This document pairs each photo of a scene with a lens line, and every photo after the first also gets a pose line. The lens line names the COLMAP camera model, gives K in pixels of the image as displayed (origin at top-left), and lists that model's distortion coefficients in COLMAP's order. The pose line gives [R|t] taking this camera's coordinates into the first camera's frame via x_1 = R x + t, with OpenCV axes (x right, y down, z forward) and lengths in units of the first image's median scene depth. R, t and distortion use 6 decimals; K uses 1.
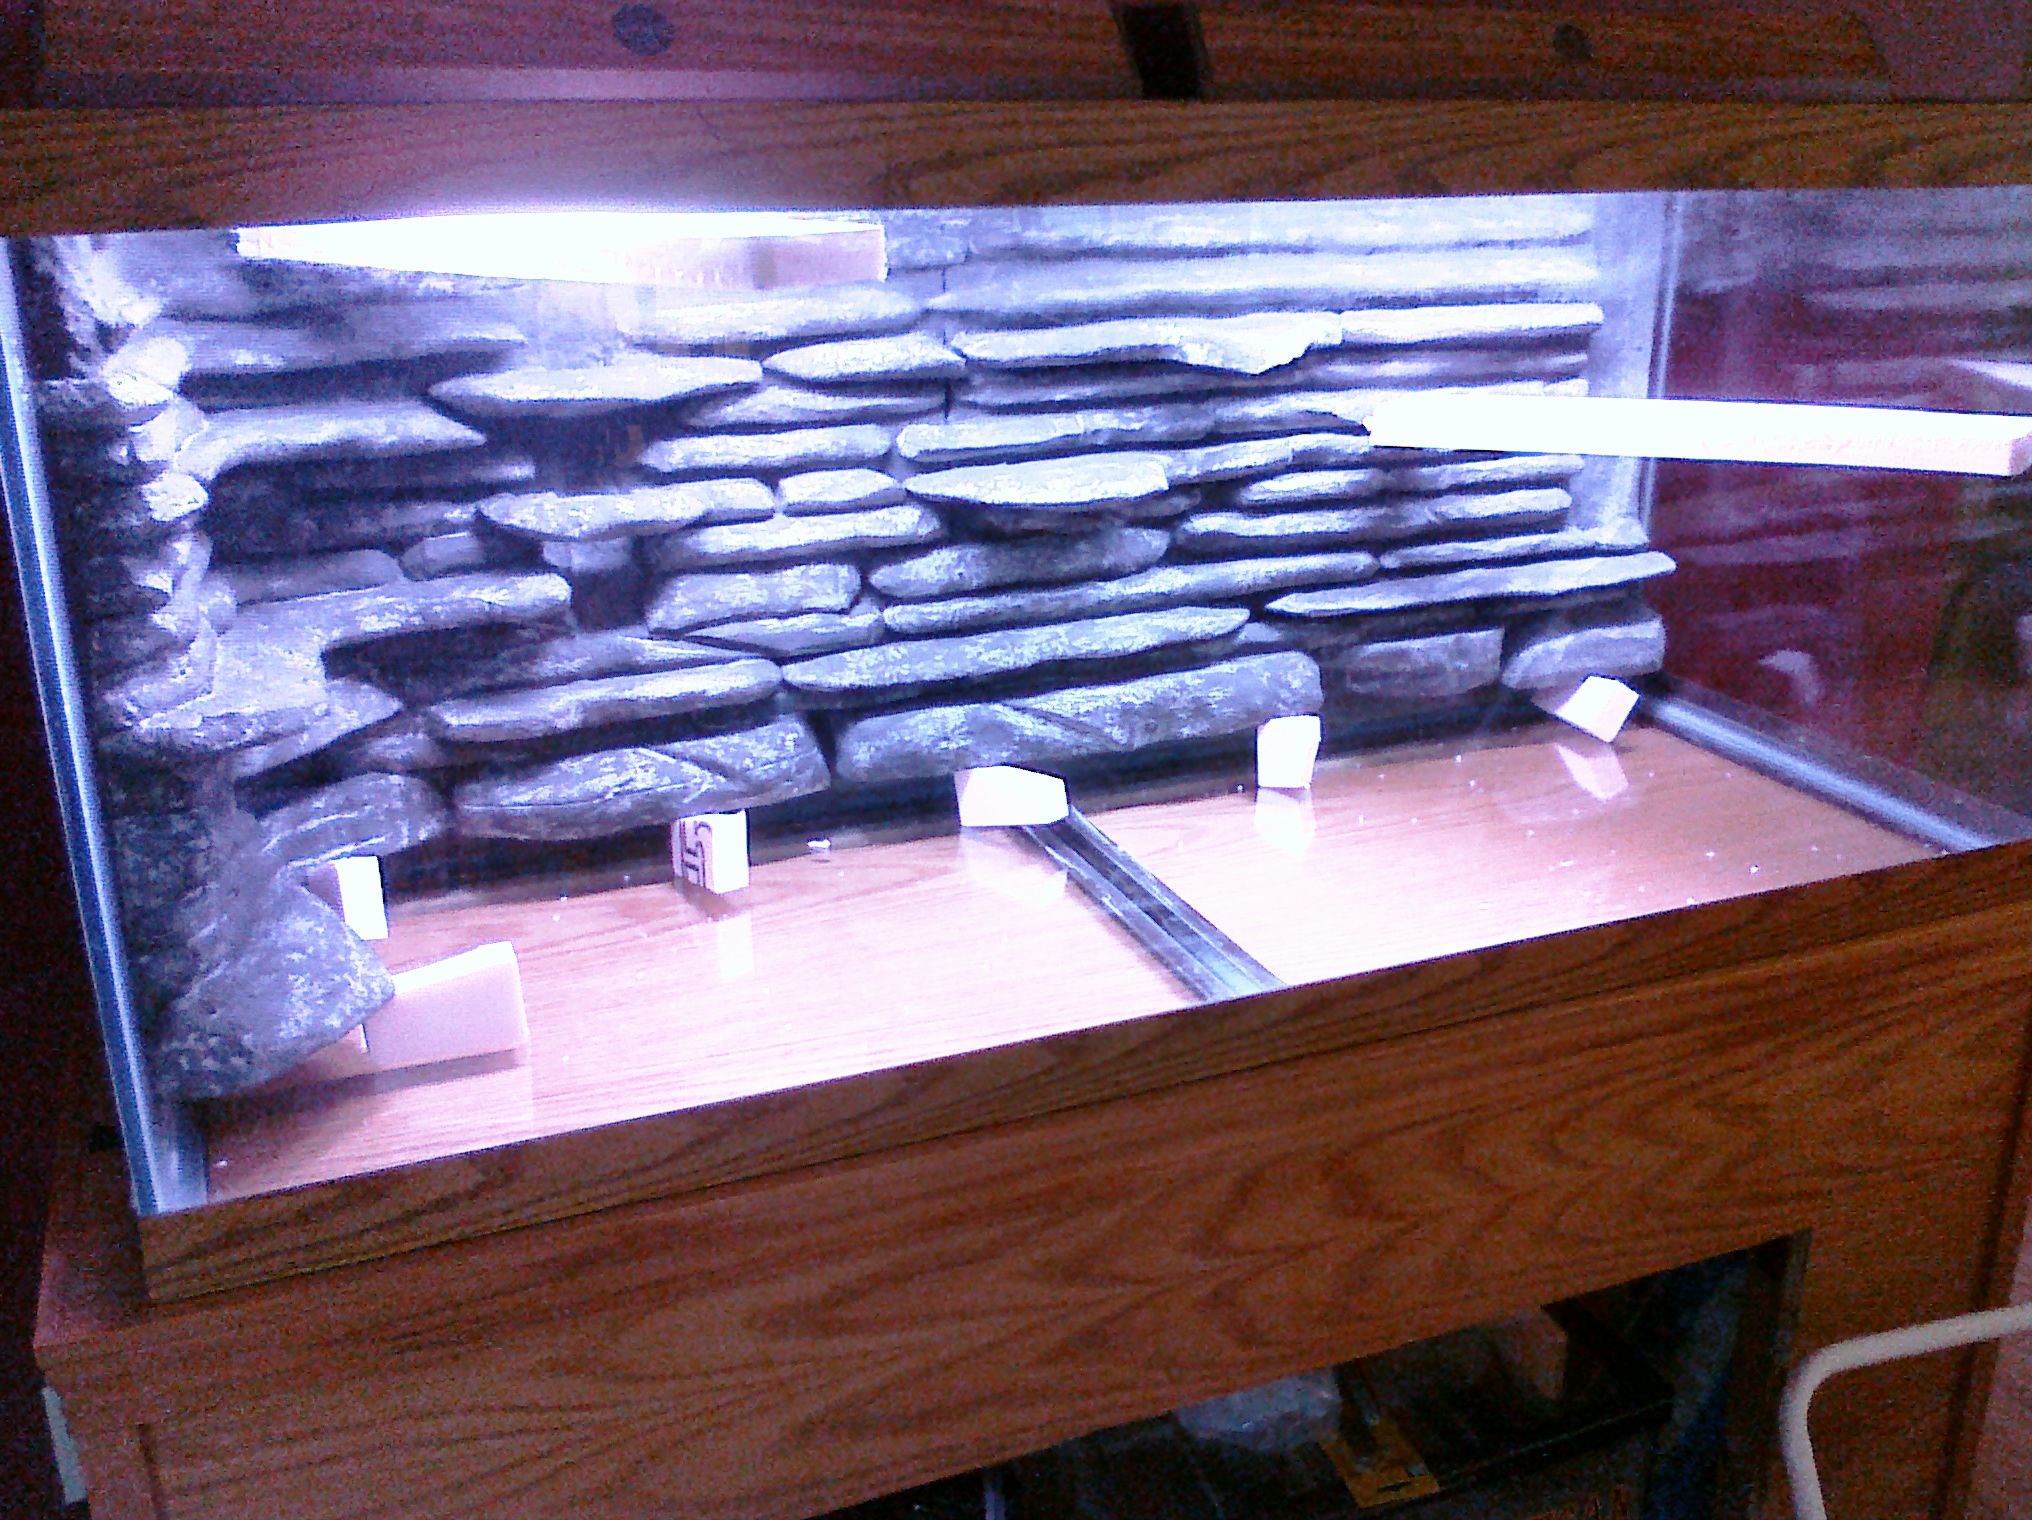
lens RADIAL K [[1930.3, 0, 1012.2], [0, 1930.3, 754.1], [0, 0, 1]] dist [-0.018904, 0.000000]
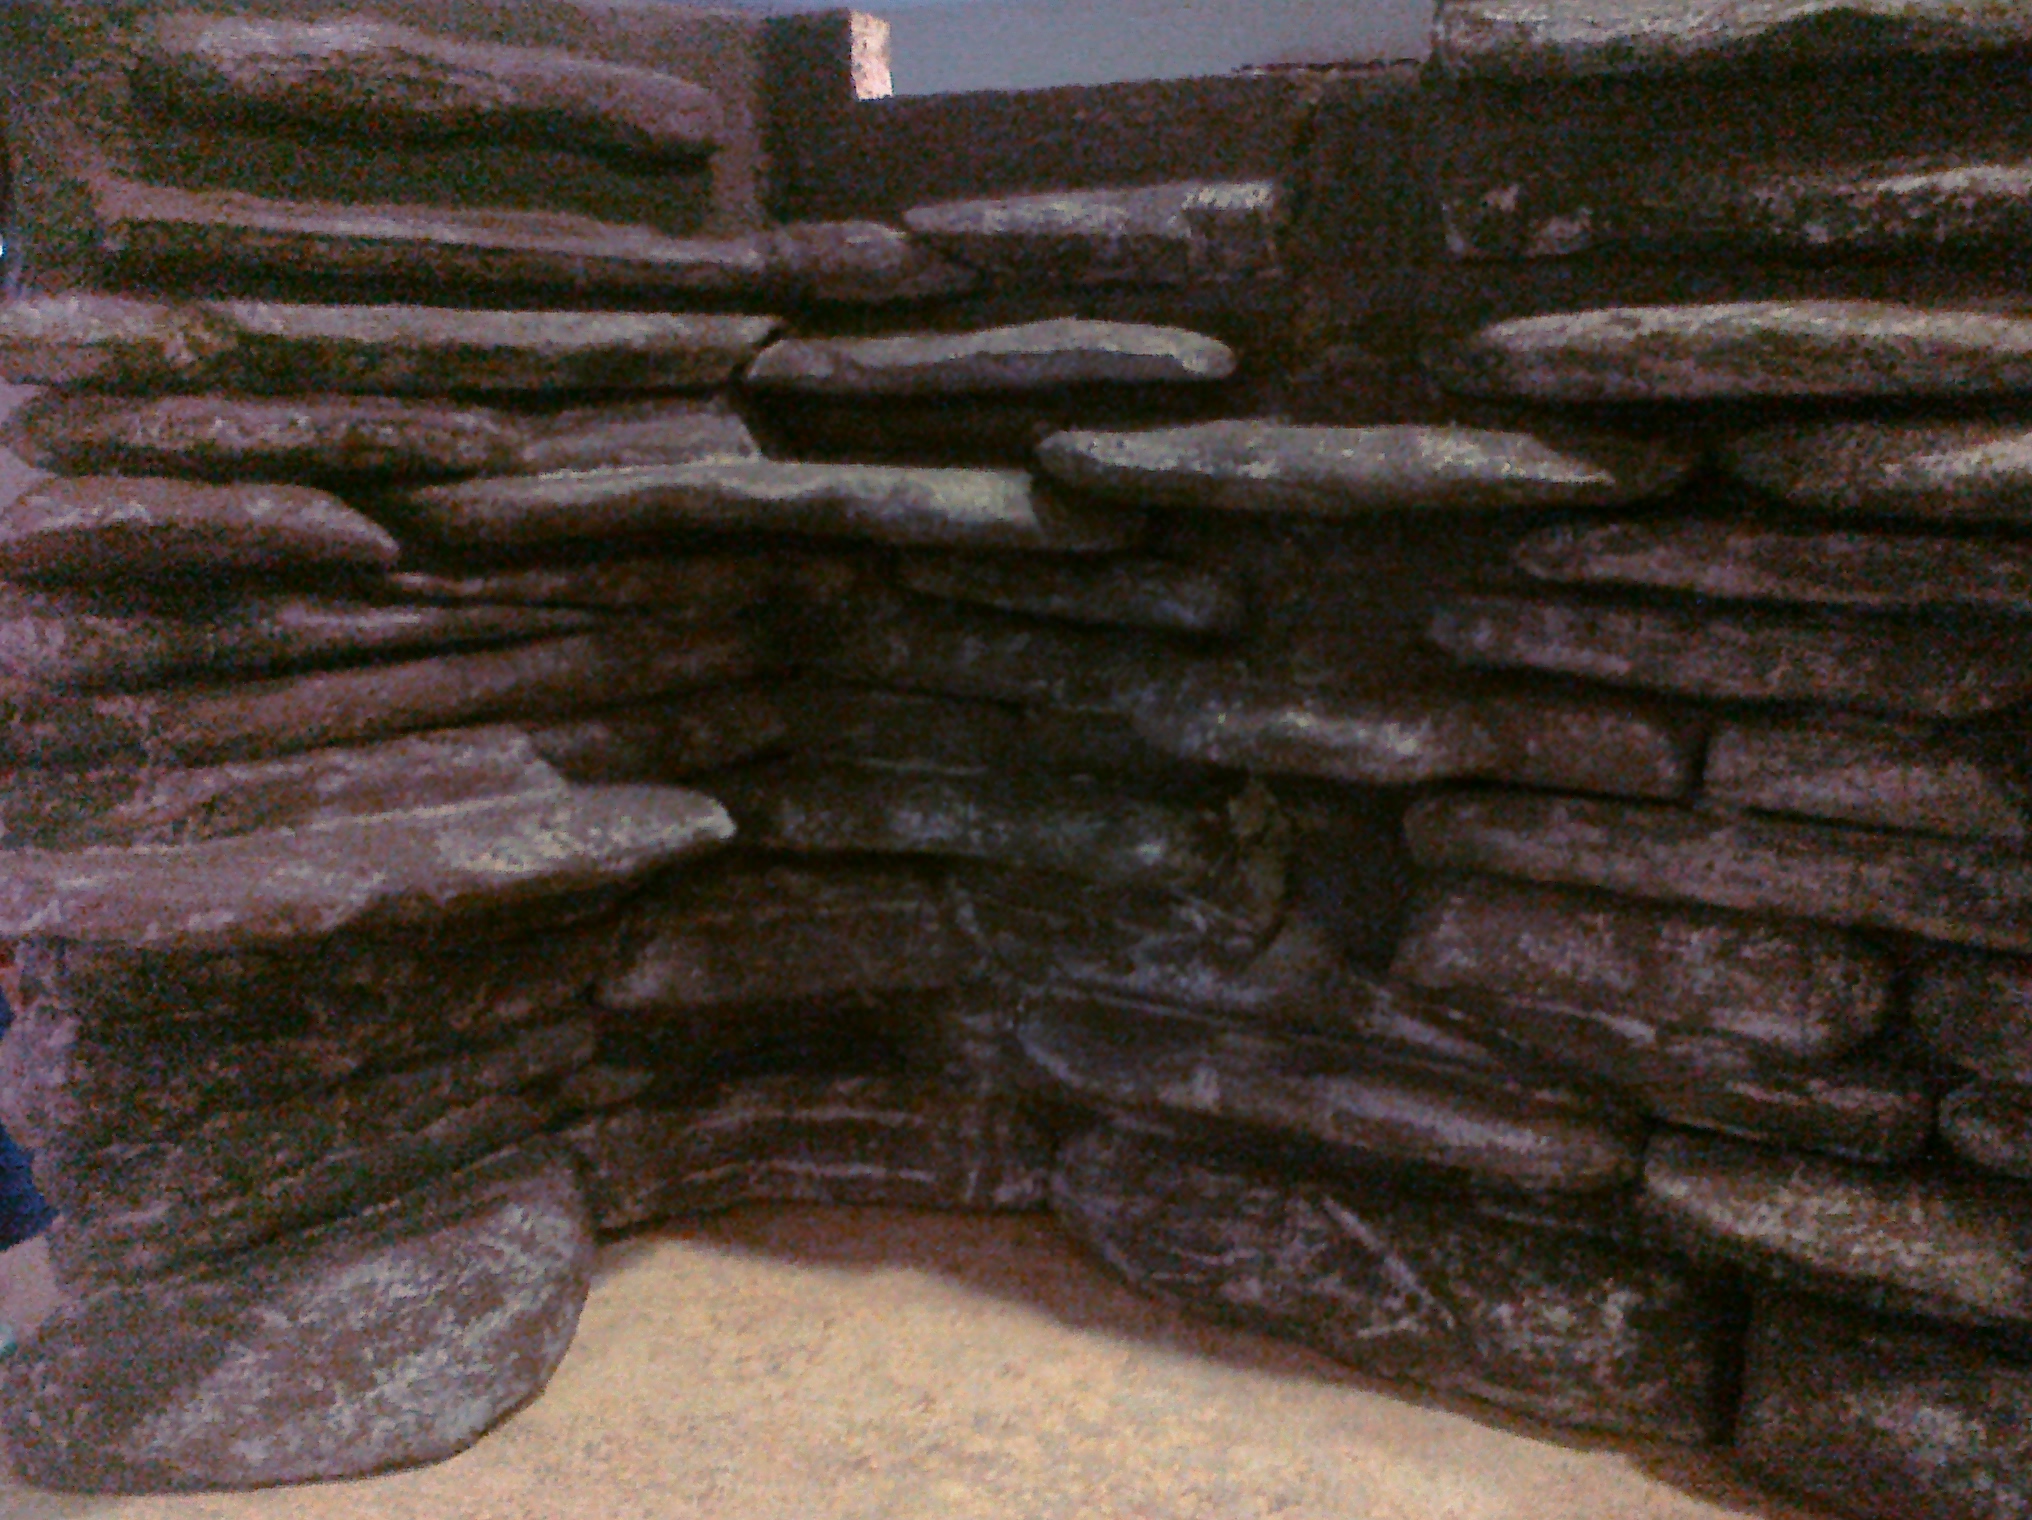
lens RADIAL K [[1930.3, 0, 1025.5], [0, 1930.3, 753.4], [0, 0, 1]] dist [-0.018904, 0.000000]
pose [[0.526630, 0.191418, -0.828263, 0.154181], [-0.264174, 0.962930, 0.054572, -0.117004], [0.808006, 0.190066, 0.557675, 0.622874]]
